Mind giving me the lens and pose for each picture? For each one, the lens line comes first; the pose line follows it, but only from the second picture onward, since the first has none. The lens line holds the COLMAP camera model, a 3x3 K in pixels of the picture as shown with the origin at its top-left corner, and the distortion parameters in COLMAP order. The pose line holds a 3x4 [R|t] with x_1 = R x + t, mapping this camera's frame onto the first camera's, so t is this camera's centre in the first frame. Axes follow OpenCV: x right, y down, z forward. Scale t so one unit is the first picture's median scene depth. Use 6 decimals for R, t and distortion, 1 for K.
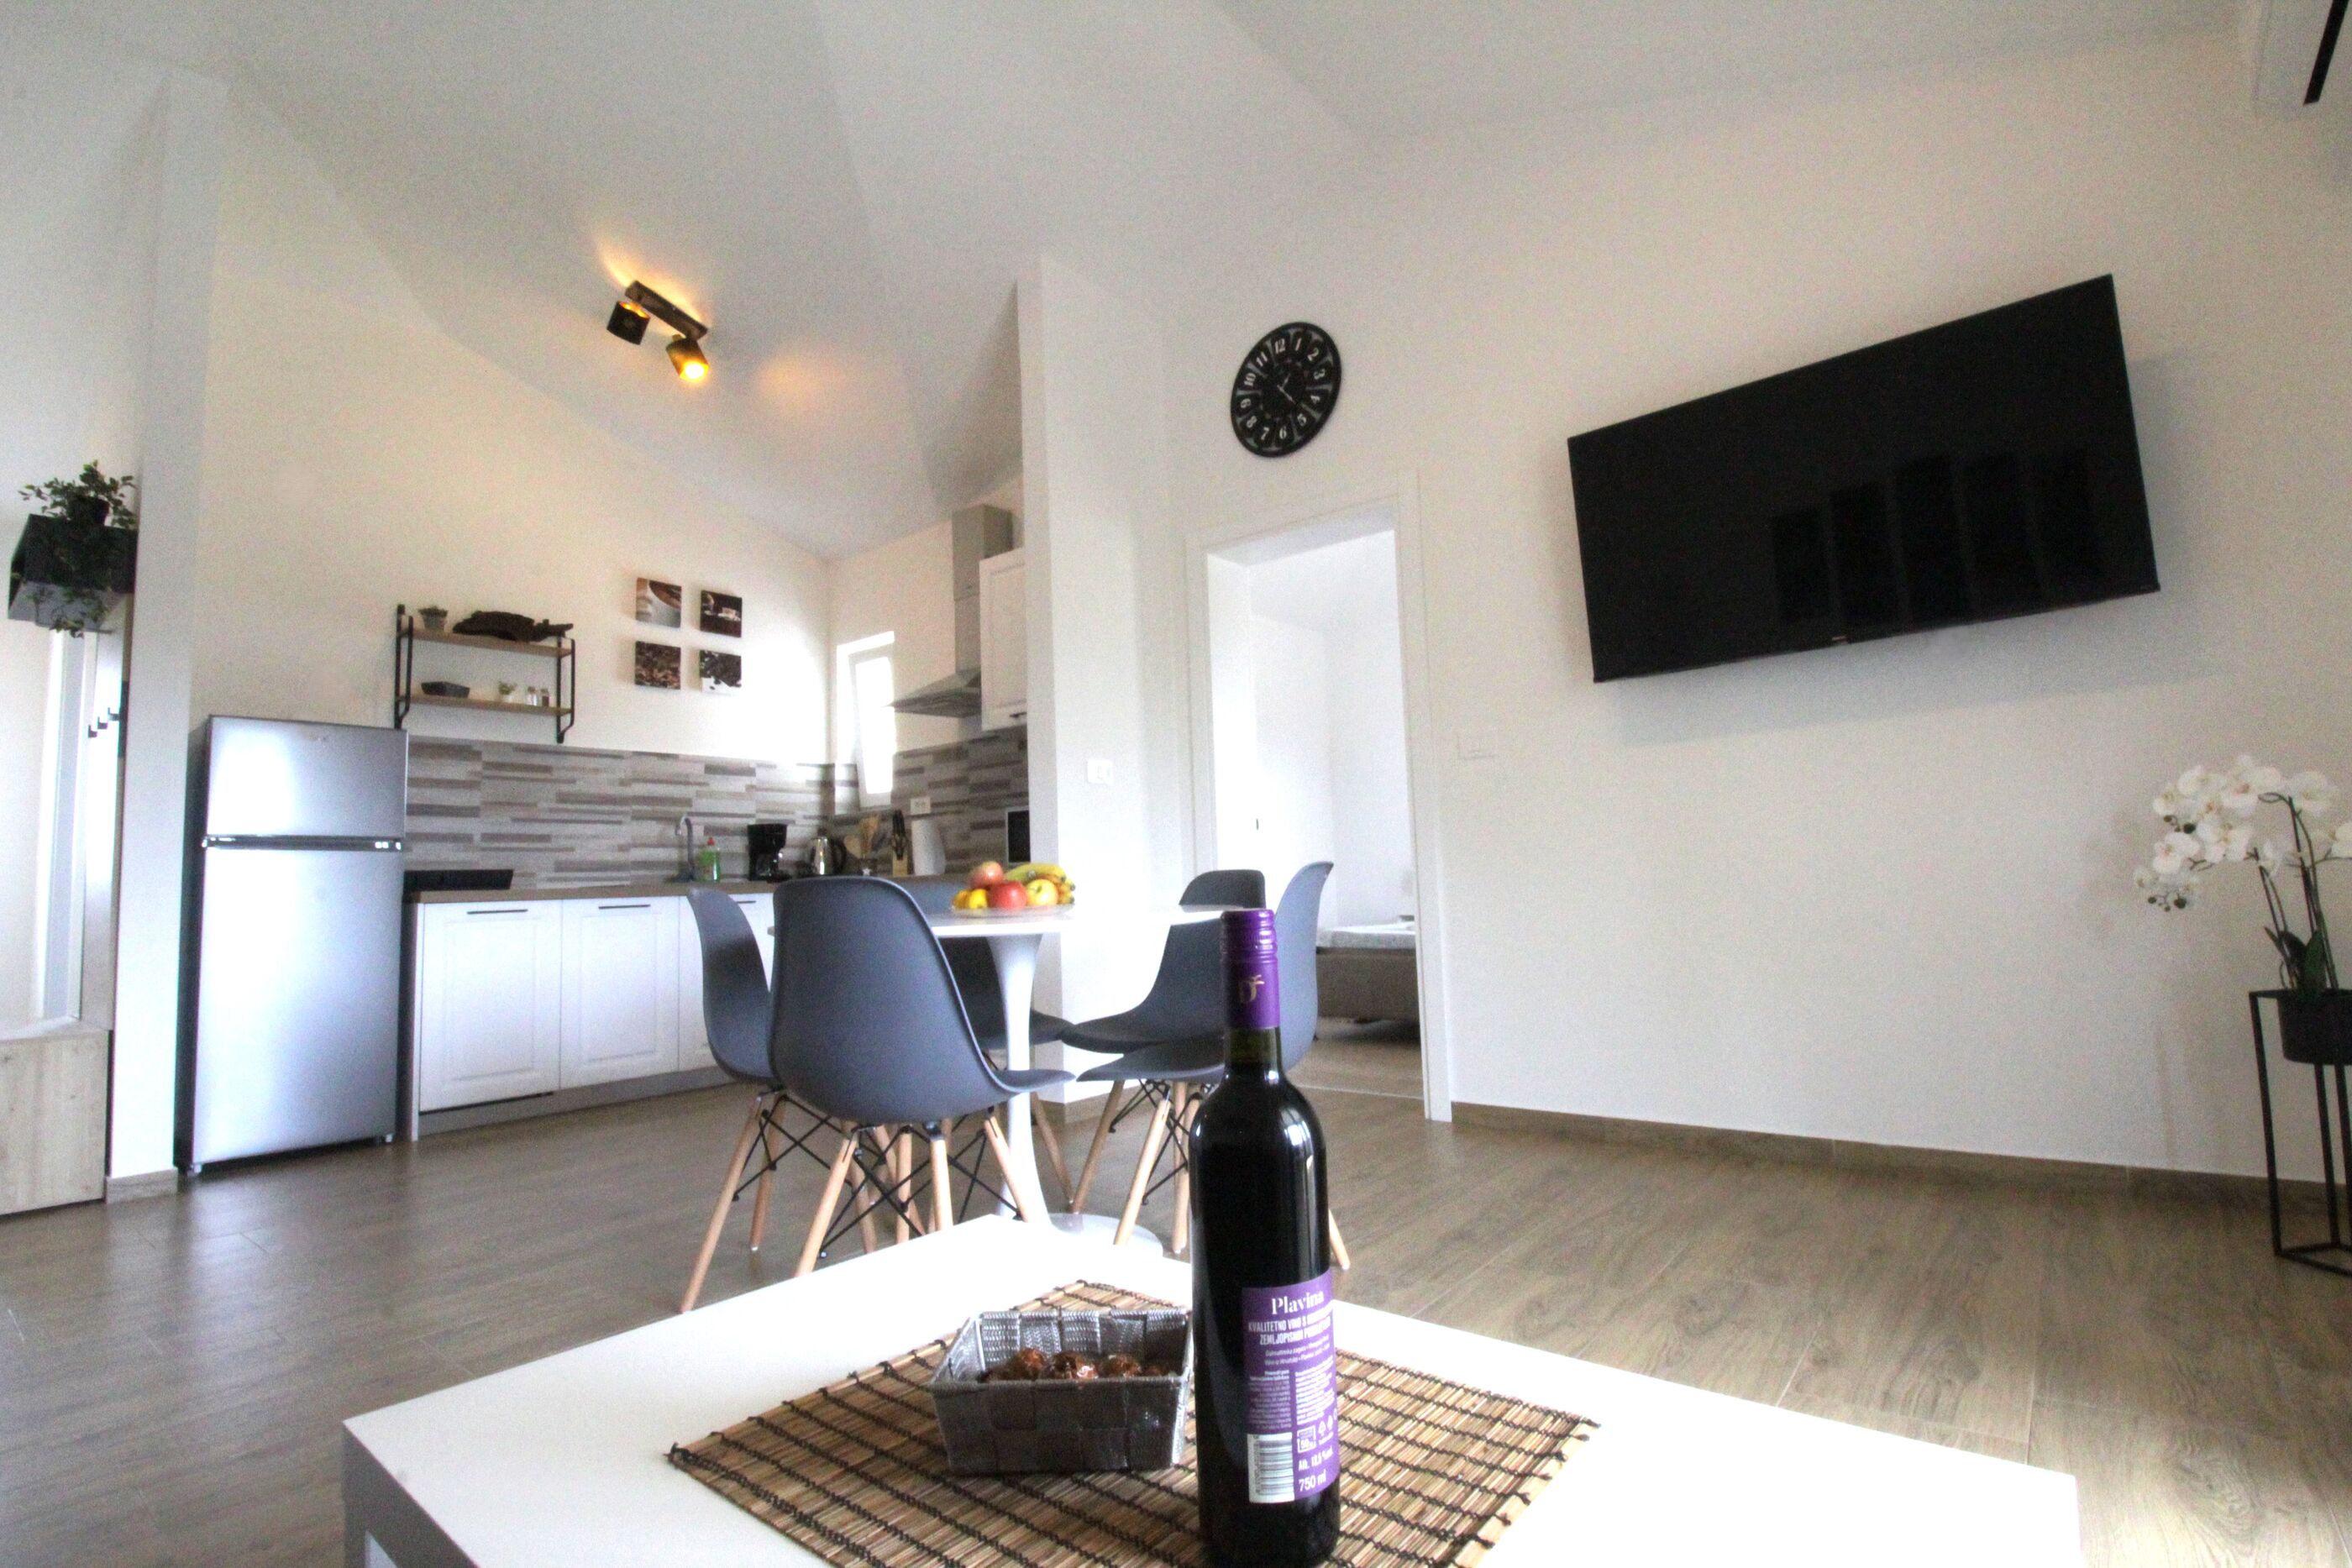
lens RADIAL K [[1100.5, 0, 1213.0], [0, 1100.5, 783.8], [0, 0, 1]] dist [-0.000330, -0.011395]
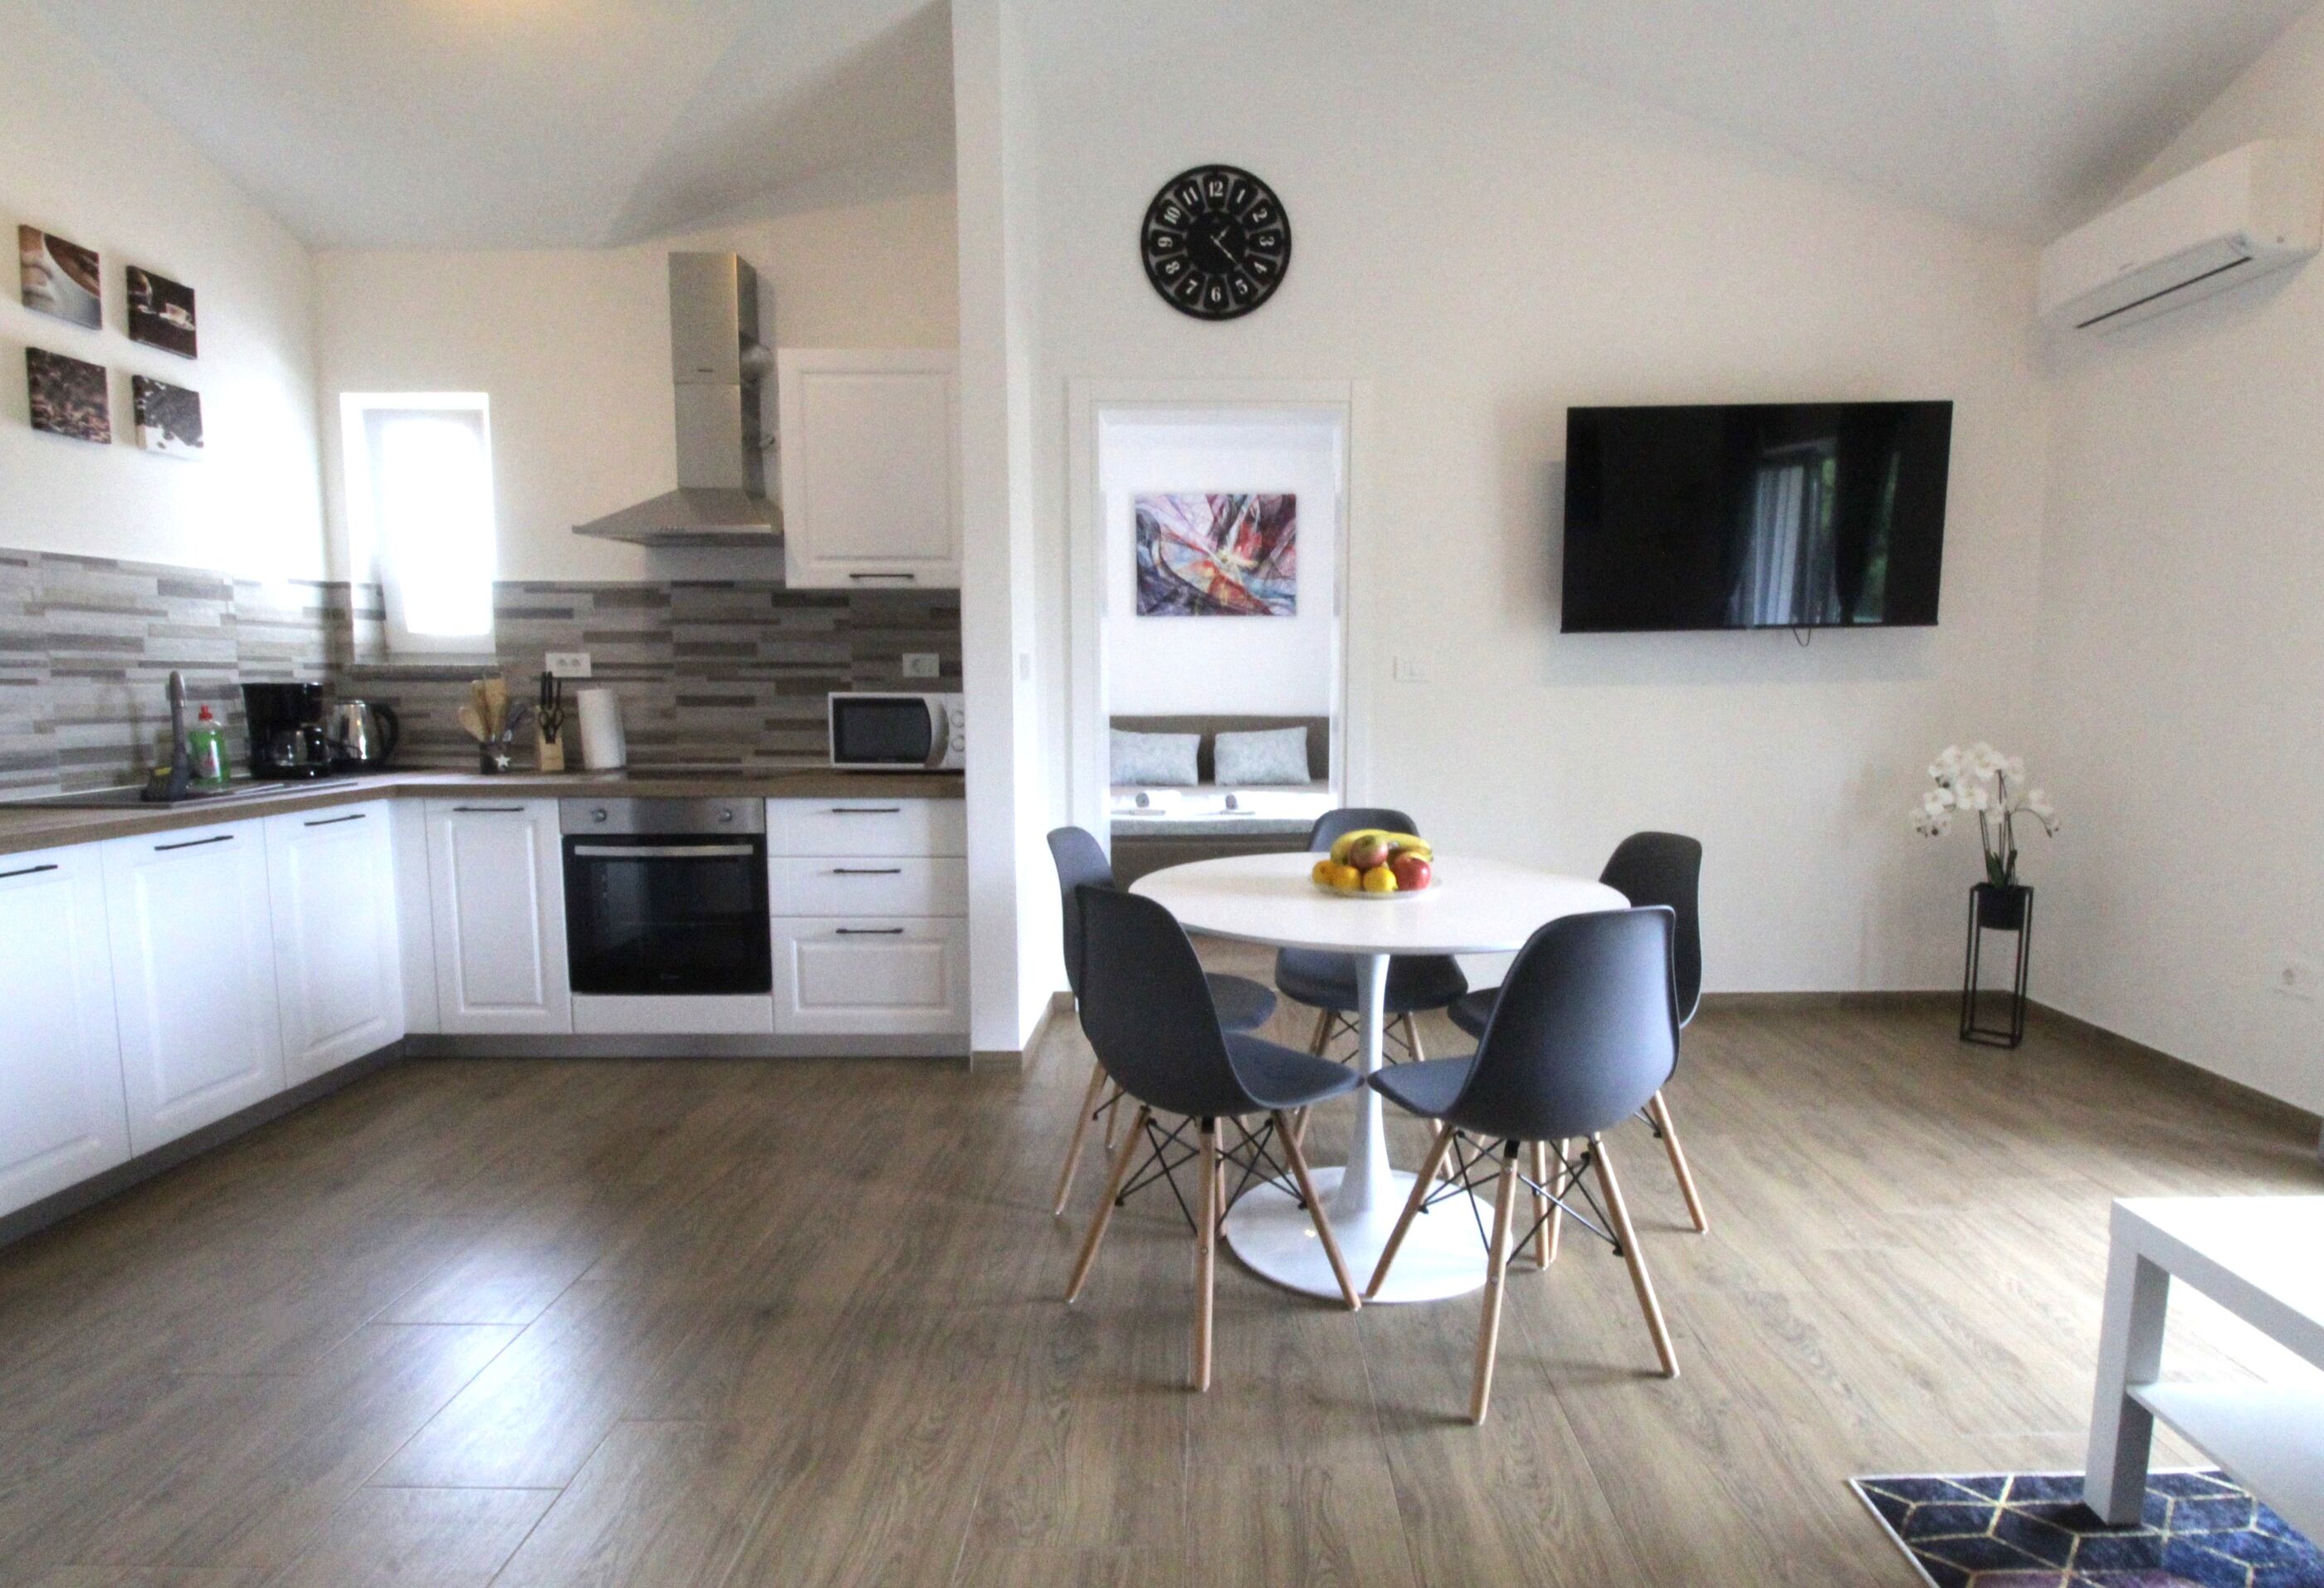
lens RADIAL K [[1186.0, 0, 1232.3], [0, 1186.0, 792.4], [0, 0, 1]] dist [-0.002501, -0.008574]
pose [[0.774754, -0.023876, 0.631811, -0.468394], [-0.086071, 0.986001, 0.142805, -0.049575], [-0.626376, -0.165019, 0.761854, 0.162130]]
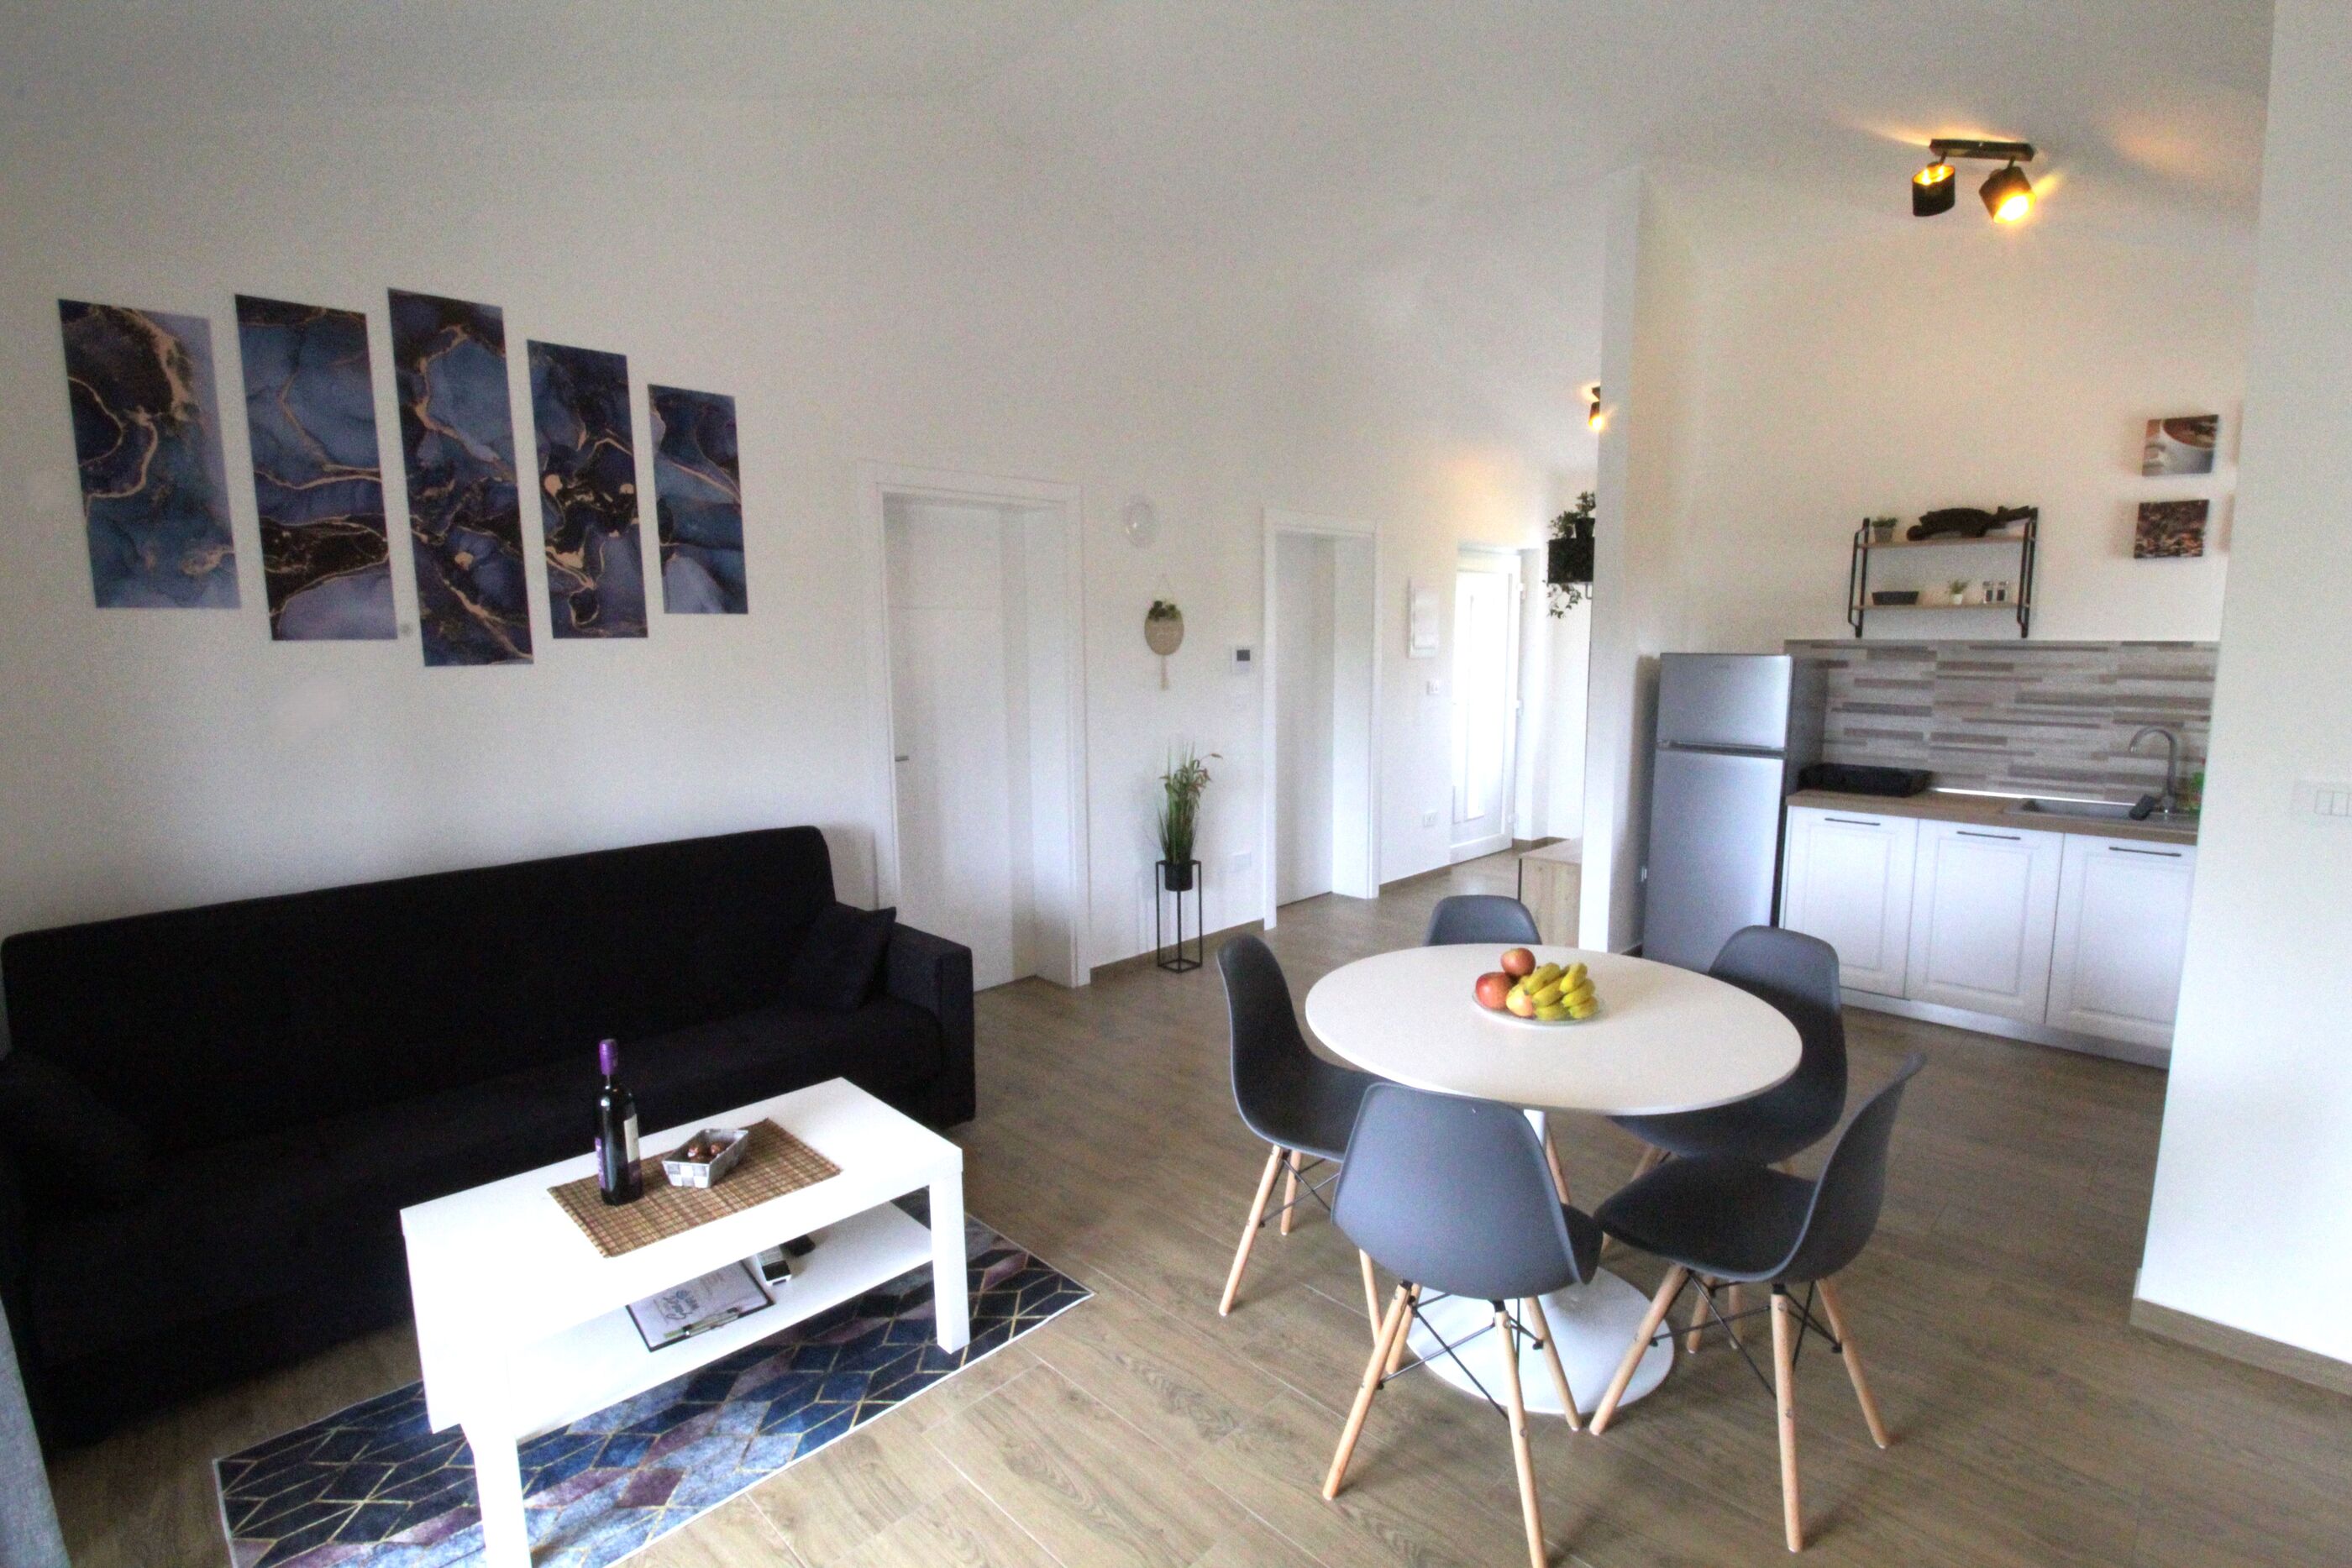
lens RADIAL K [[1100.5, 0, 1209.1], [0, 1100.5, 788.0], [0, 0, 1]] dist [-0.000330, -0.011395]
pose [[-0.102142, 0.178511, -0.978622, 0.401145], [0.102650, 0.980407, 0.168123, -0.140201], [0.989459, -0.083283, -0.118465, 0.431139]]
